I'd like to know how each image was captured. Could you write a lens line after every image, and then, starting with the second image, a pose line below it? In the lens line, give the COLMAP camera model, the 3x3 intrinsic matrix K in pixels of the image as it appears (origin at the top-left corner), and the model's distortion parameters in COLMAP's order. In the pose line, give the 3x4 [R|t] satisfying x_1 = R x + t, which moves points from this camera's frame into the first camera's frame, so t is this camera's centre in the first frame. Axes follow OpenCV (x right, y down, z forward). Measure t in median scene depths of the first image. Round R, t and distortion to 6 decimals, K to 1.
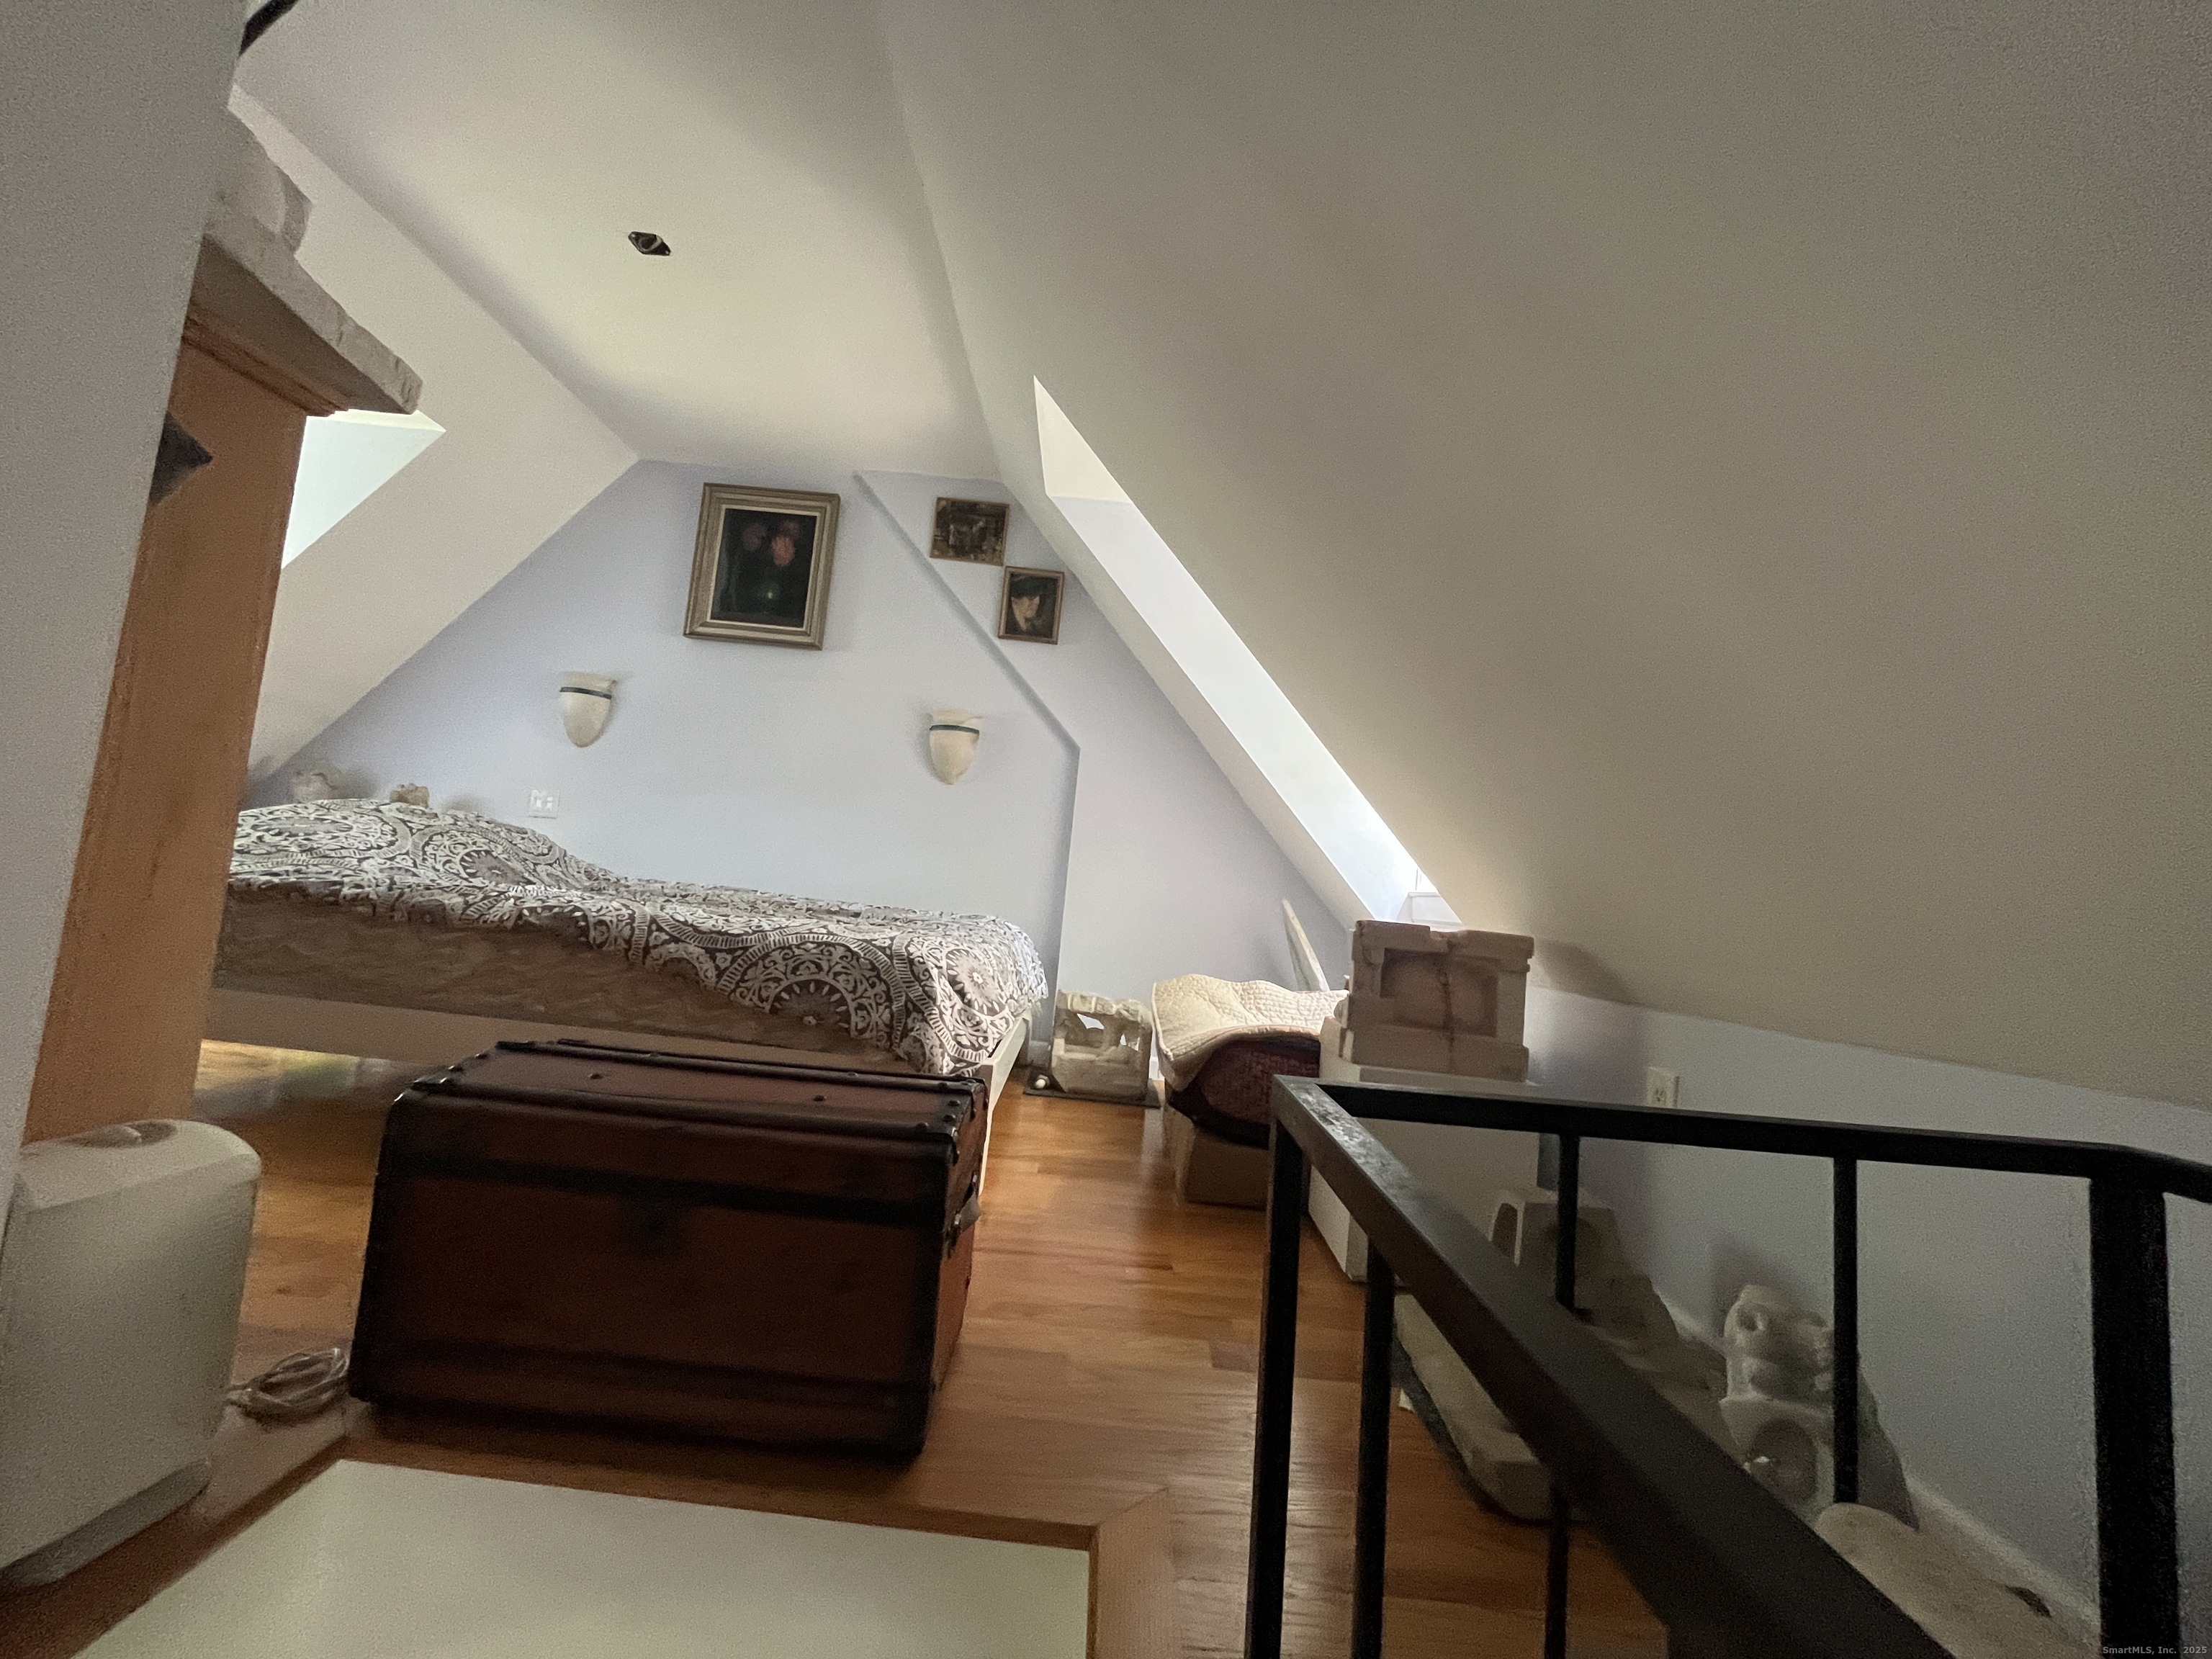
lens RADIAL K [[897.2, 0, 1095.0], [0, 897.2, 829.6], [0, 0, 1]] dist [0.001244, -0.002130]
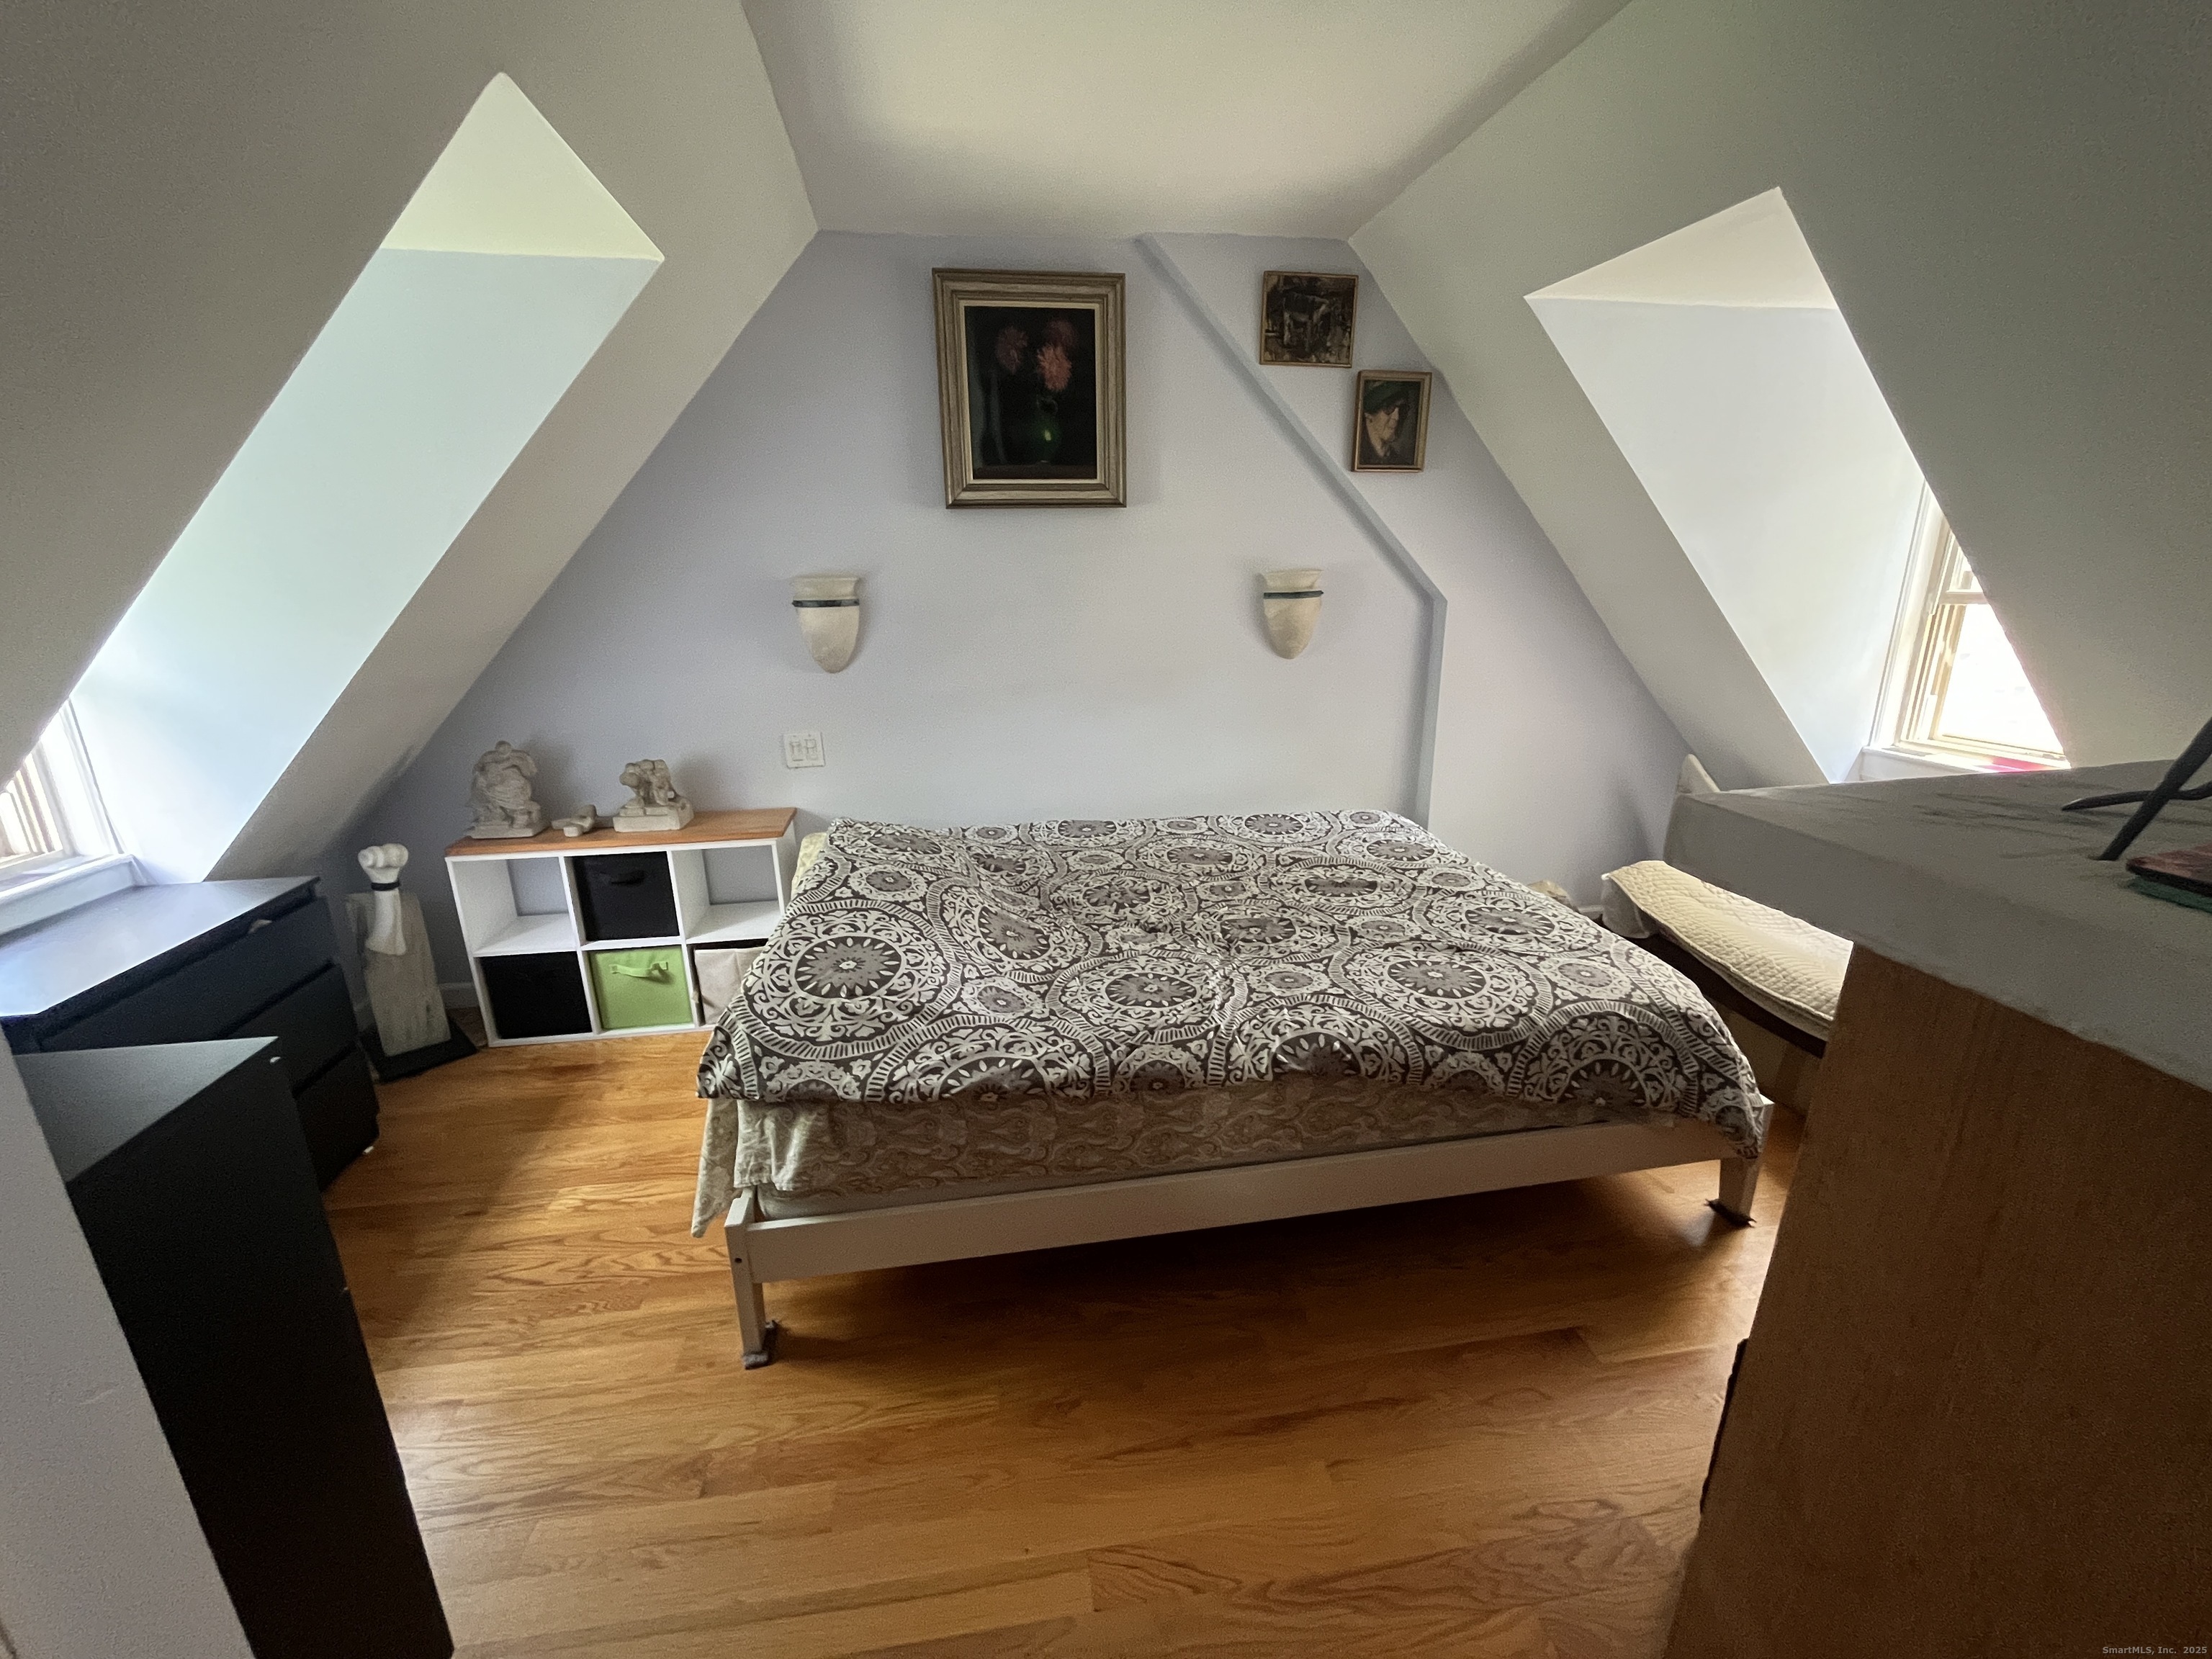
lens RADIAL K [[897.2, 0, 1095.0], [0, 897.2, 829.6], [0, 0, 1]] dist [0.001244, -0.002130]
pose [[0.976456, -0.162746, 0.141587, -0.494795], [0.100988, 0.924874, 0.366619, -0.233890], [-0.190616, -0.343689, 0.919534, 0.197906]]
